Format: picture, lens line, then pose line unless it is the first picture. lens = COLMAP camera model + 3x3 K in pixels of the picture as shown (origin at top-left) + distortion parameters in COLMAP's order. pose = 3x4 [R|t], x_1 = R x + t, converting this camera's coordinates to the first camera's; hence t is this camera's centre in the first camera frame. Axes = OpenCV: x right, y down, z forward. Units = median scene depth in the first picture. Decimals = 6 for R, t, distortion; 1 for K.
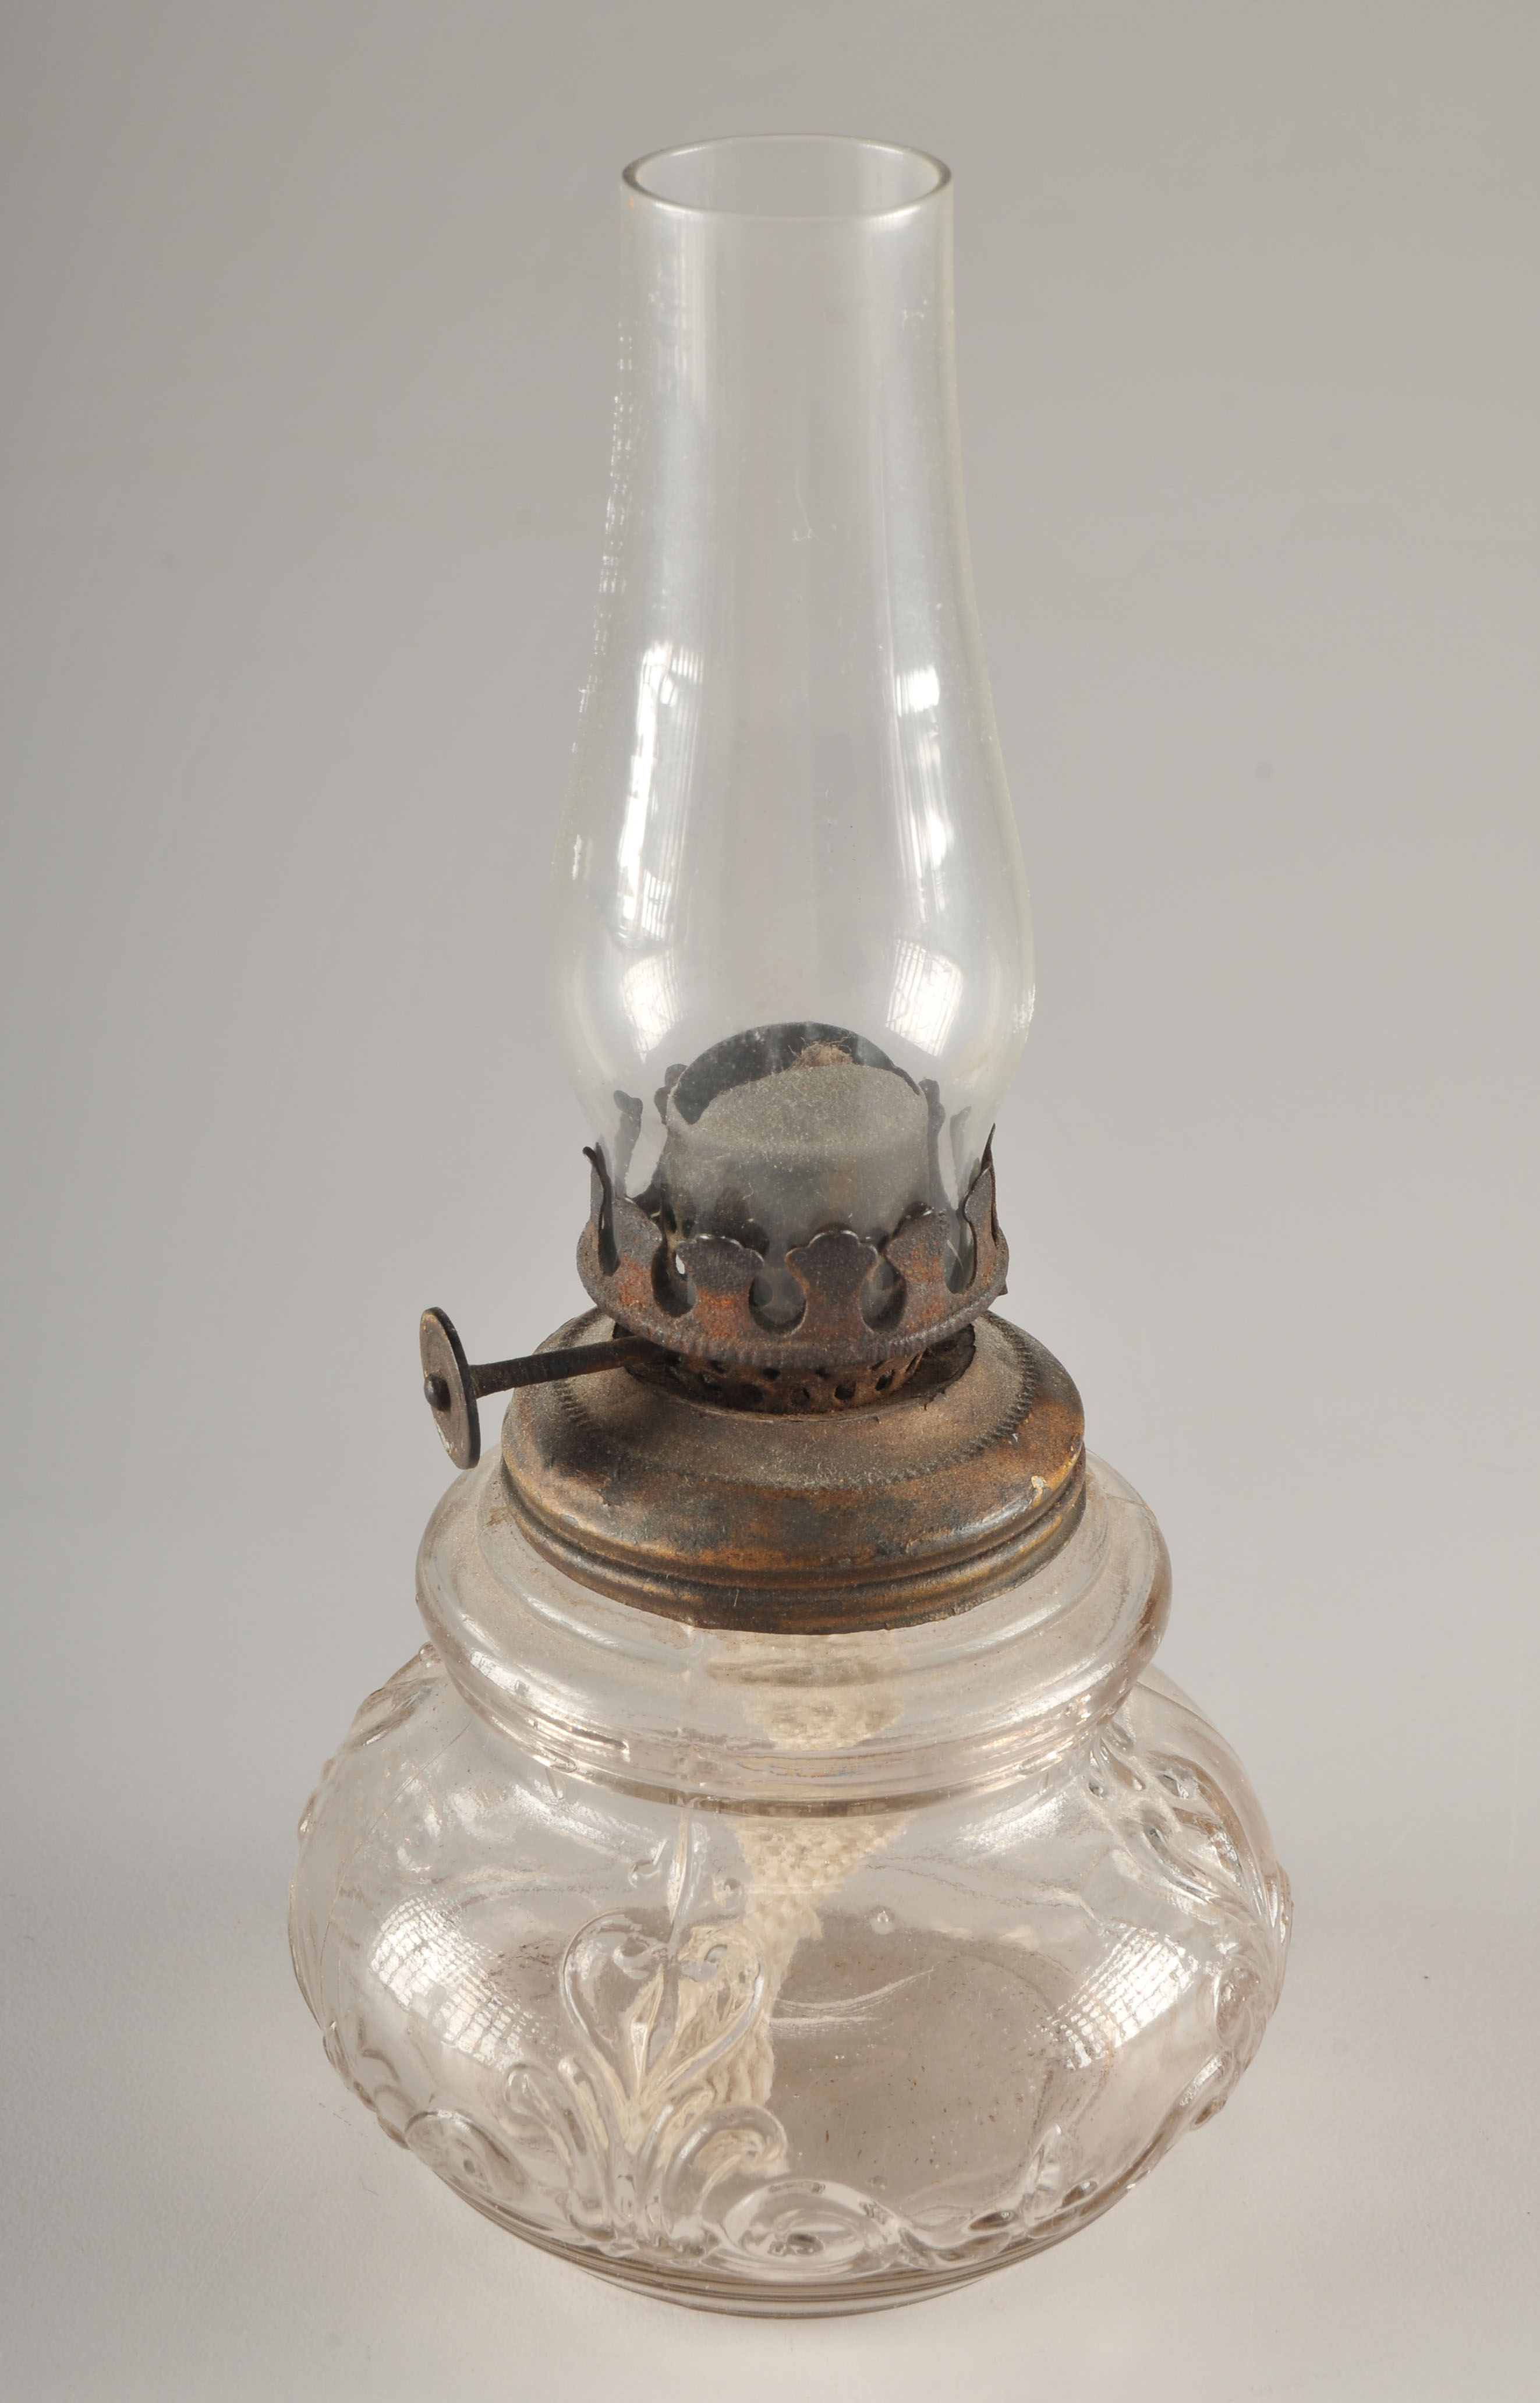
lens RADIAL K [[4992.9, 0, 769.7], [0, 4992.9, 1196.2], [0, 0, 1]] dist [0.059148, 0.000000]
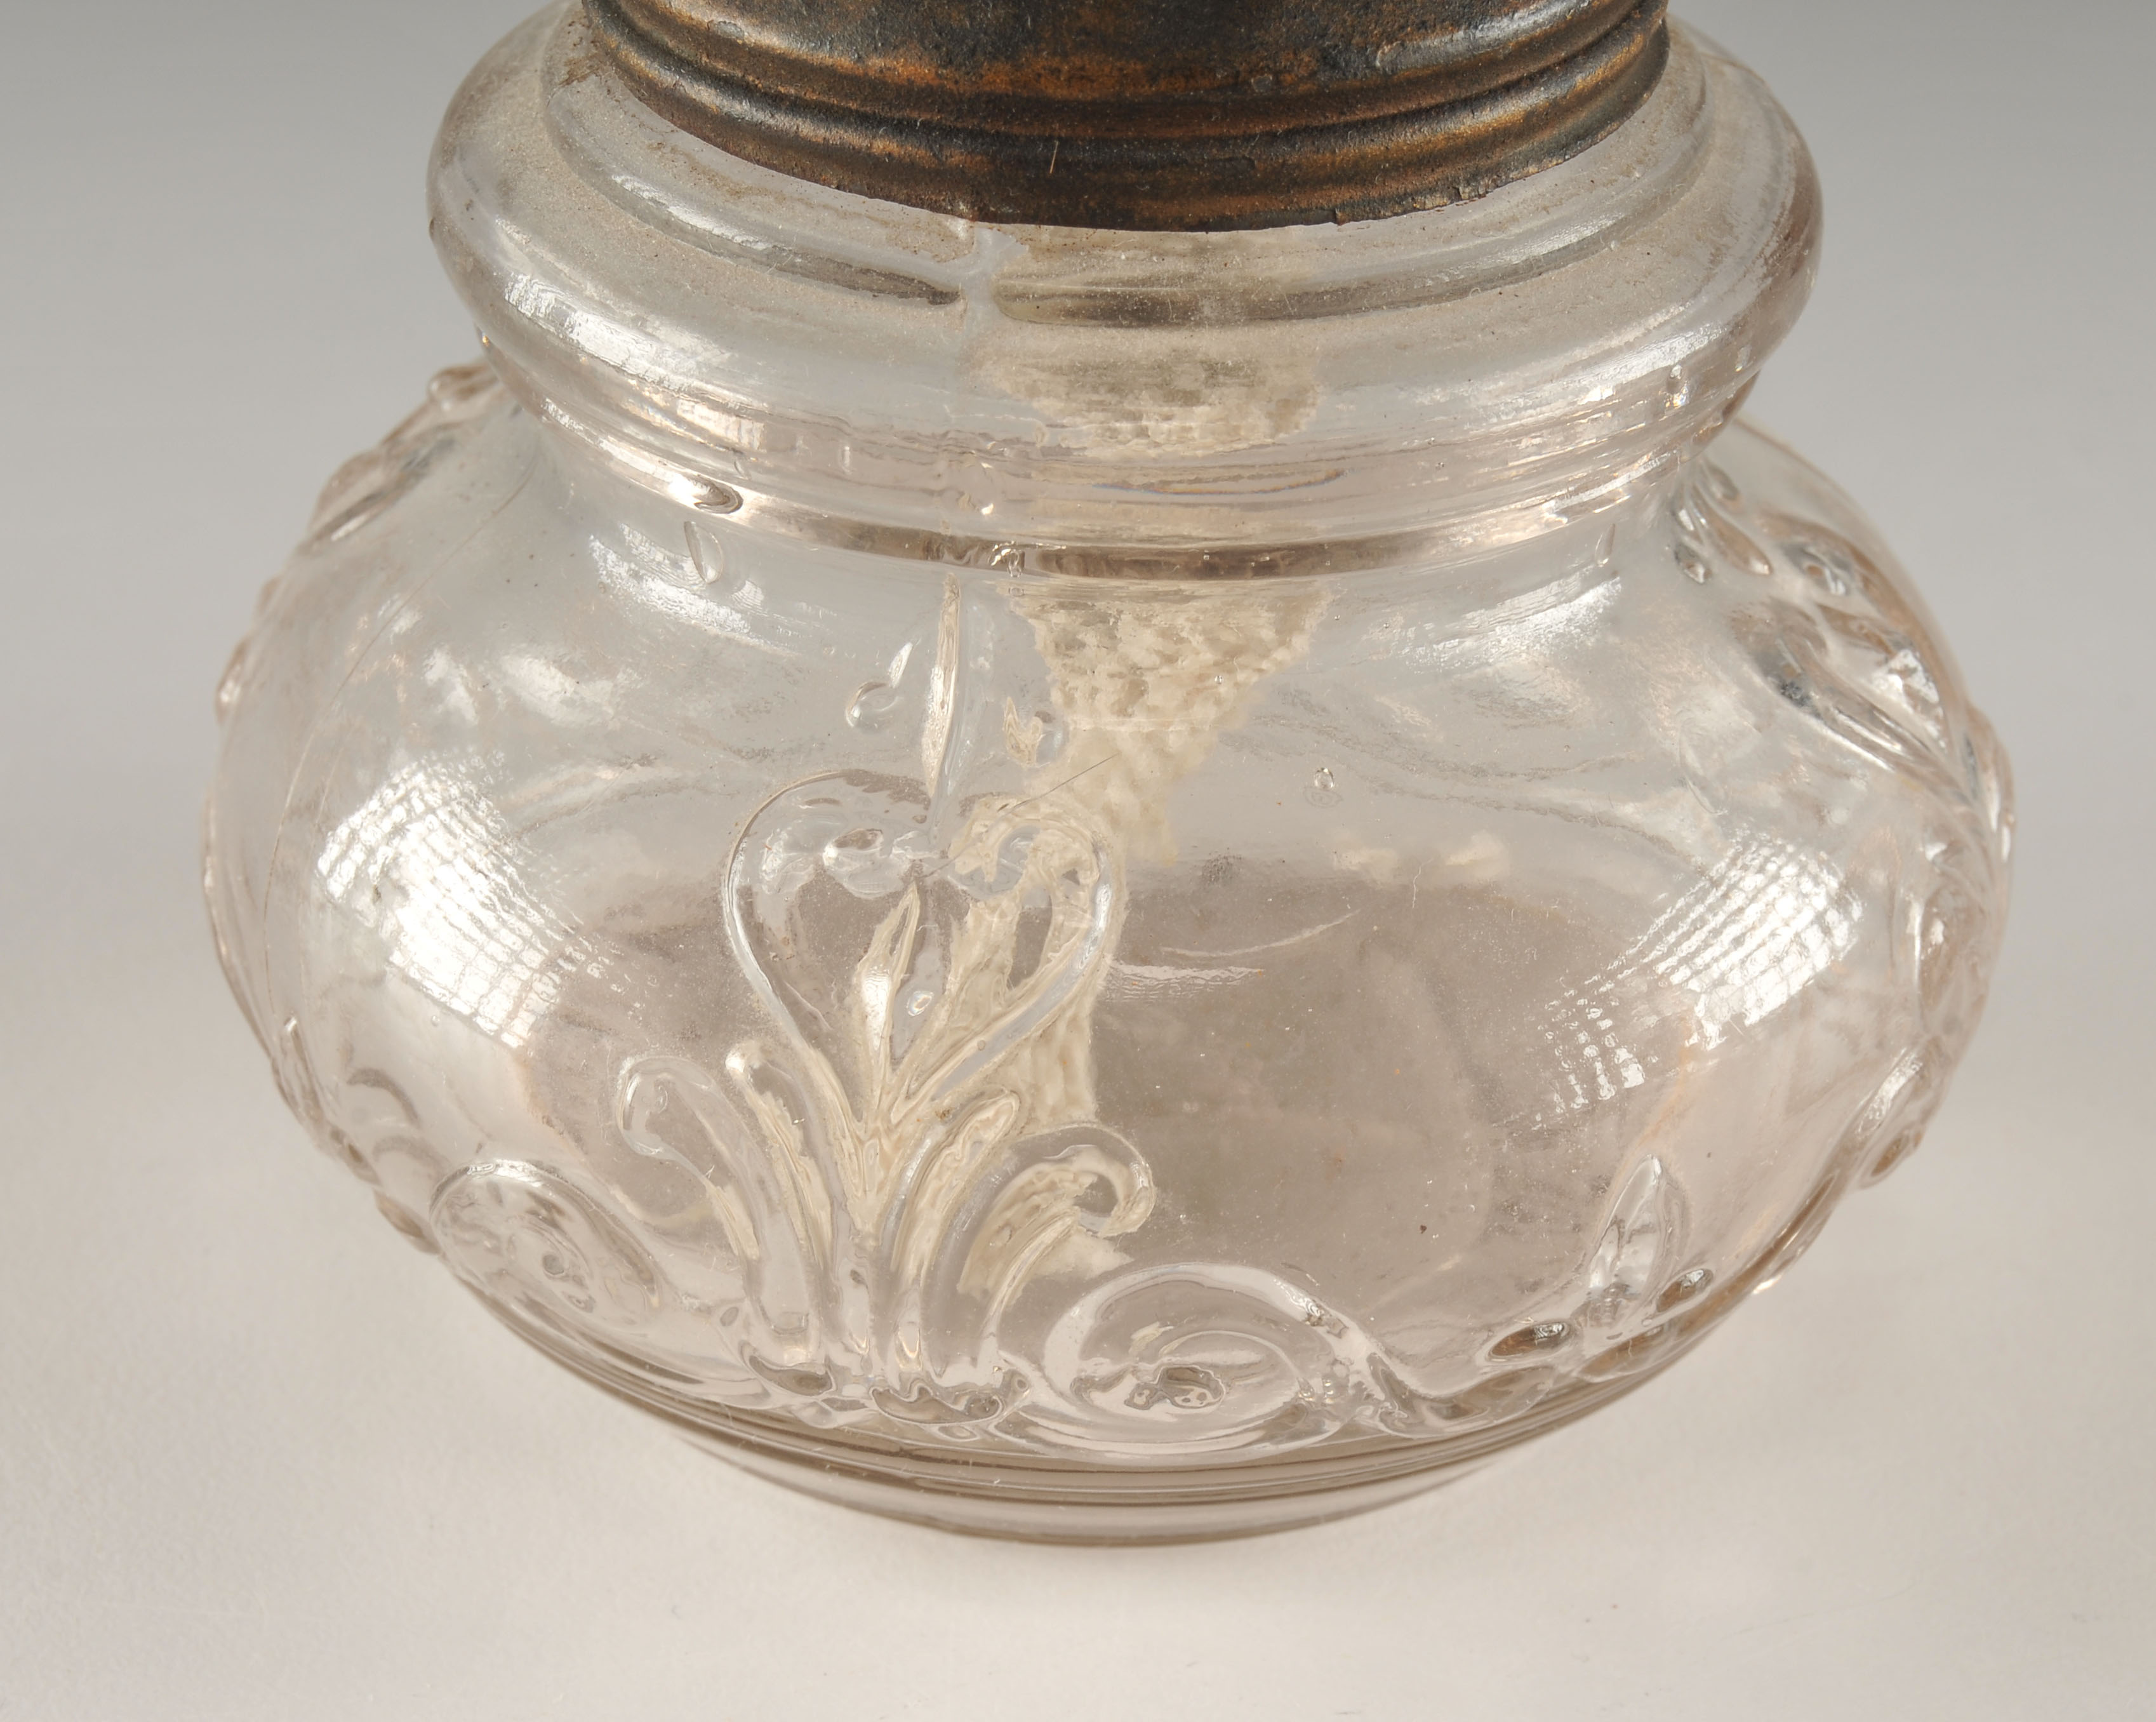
lens RADIAL K [[5466.3, 0, 1079.6], [0, 5466.3, 861.7], [0, 0, 1]] dist [0.017088, 0.000000]
pose [[0.997787, -0.015383, 0.064692, -0.041181], [0.012342, 0.998811, 0.047161, 0.124331], [-0.065340, -0.046259, 0.996790, 0.417047]]
